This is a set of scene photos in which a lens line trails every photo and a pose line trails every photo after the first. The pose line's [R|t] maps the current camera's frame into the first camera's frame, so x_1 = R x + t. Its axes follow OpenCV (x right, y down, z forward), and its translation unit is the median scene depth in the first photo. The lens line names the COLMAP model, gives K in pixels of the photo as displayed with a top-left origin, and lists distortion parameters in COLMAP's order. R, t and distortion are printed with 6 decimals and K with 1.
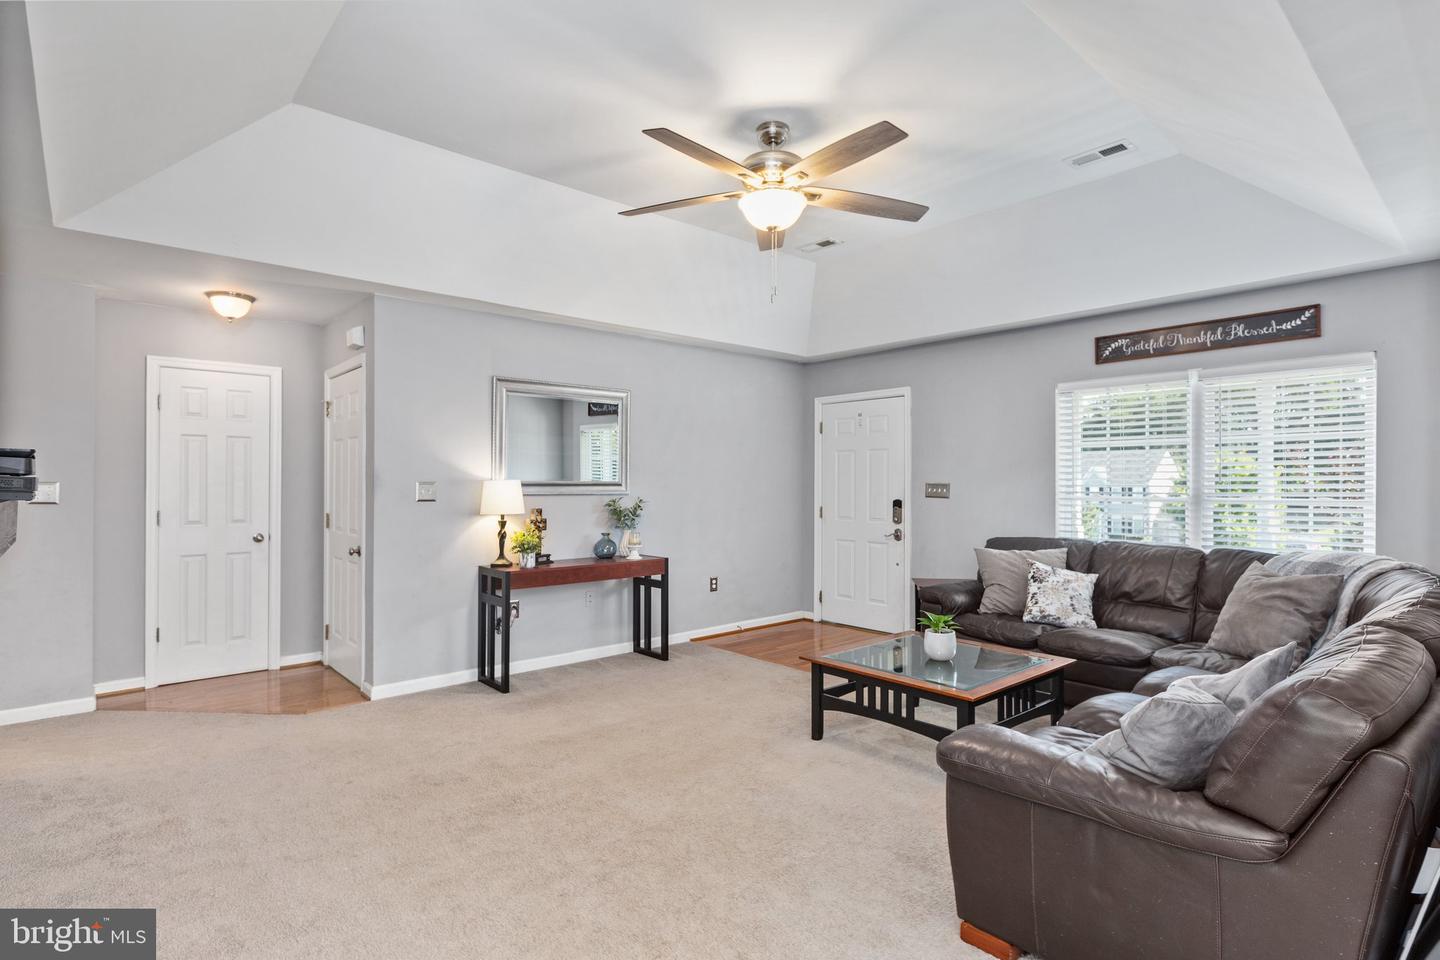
lens RADIAL K [[728.5, 0, 720.0], [0, 728.5, 480.0], [0, 0, 1]] dist [0.000558, 0.000004]
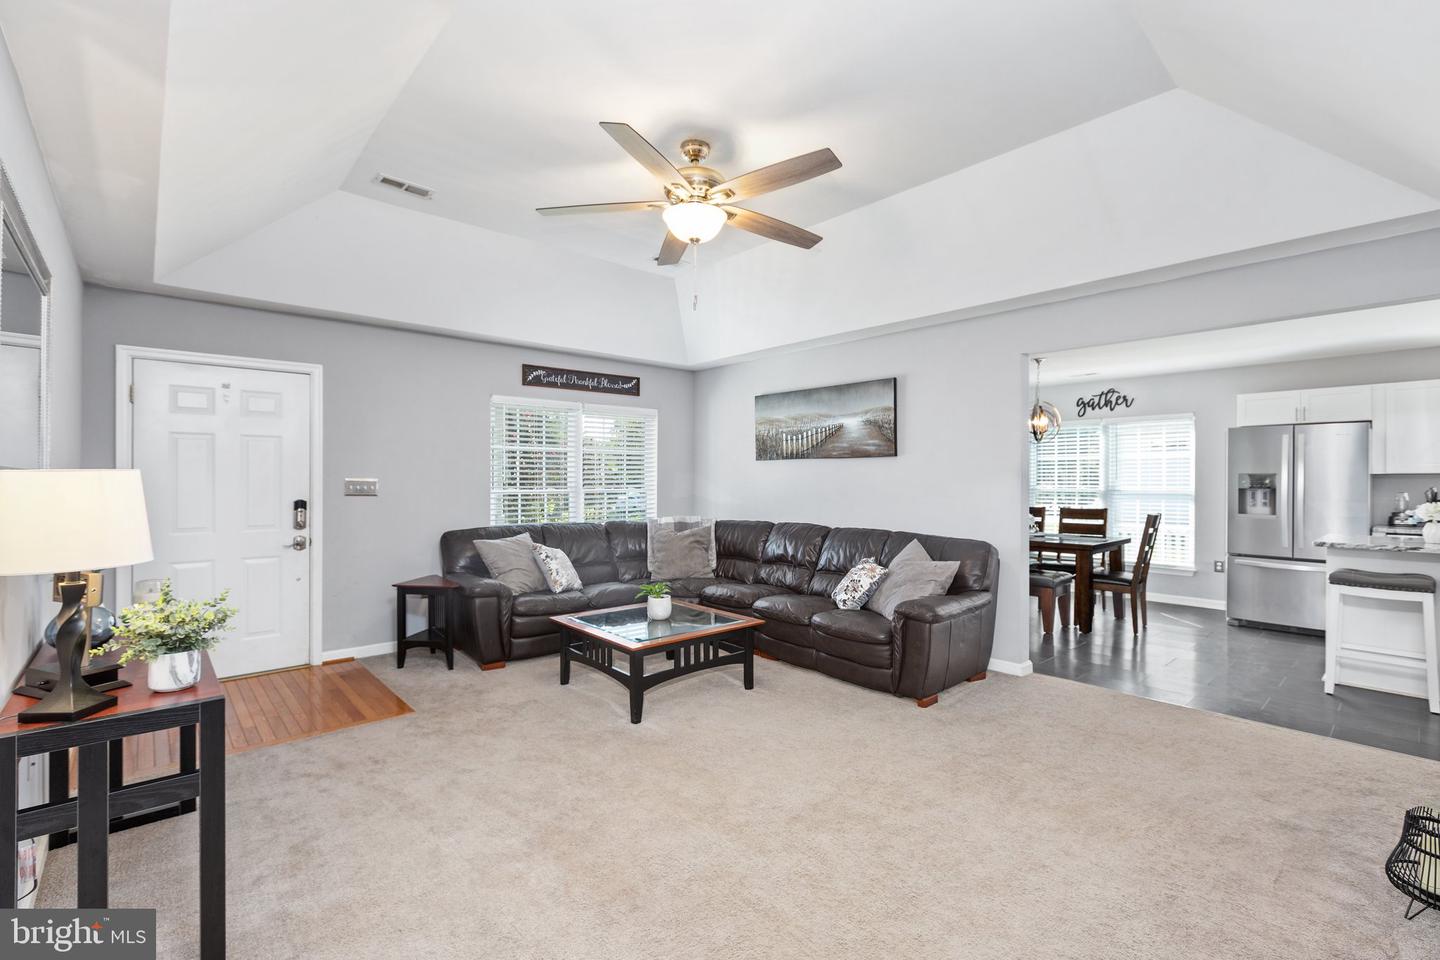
lens RADIAL K [[640.4, 0, 720.0], [0, 640.4, 480.0], [0, 0, 1]] dist [0.000231, 0.000219]
pose [[-0.005260, -0.002117, 0.999984, -0.642094], [-0.004441, 0.999988, 0.002094, 0.001796], [-0.999976, -0.004430, -0.005269, 0.718266]]
